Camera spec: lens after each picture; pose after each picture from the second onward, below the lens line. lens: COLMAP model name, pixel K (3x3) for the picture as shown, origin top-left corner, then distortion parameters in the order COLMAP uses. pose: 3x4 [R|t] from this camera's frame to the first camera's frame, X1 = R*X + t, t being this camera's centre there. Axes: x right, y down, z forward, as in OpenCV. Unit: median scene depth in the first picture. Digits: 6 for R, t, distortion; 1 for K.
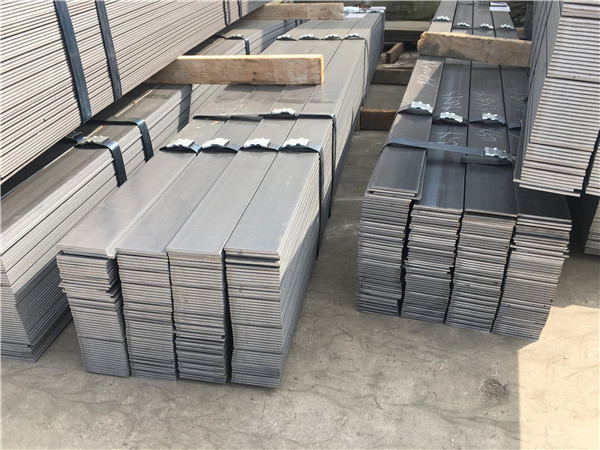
lens RADIAL K [[512.2, 0, 300.0], [0, 512.2, 225.0], [0, 0, 1]] dist [0.033608, -0.009384]
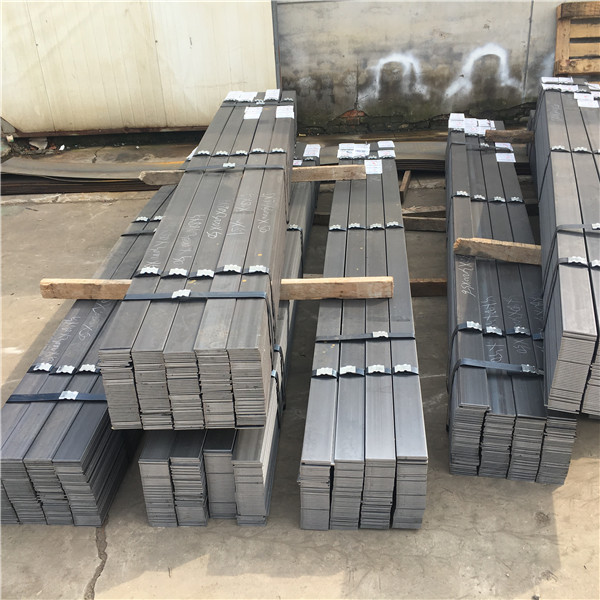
lens RADIAL K [[668.5, 0, 300.0], [0, 668.5, 300.0], [0, 0, 1]] dist [0.025237, 0.019116]
pose [[0.994702, -0.069407, 0.075838, -0.536566], [0.070258, 0.997492, -0.008607, -0.437031], [-0.075051, 0.013889, 0.997083, -1.172226]]
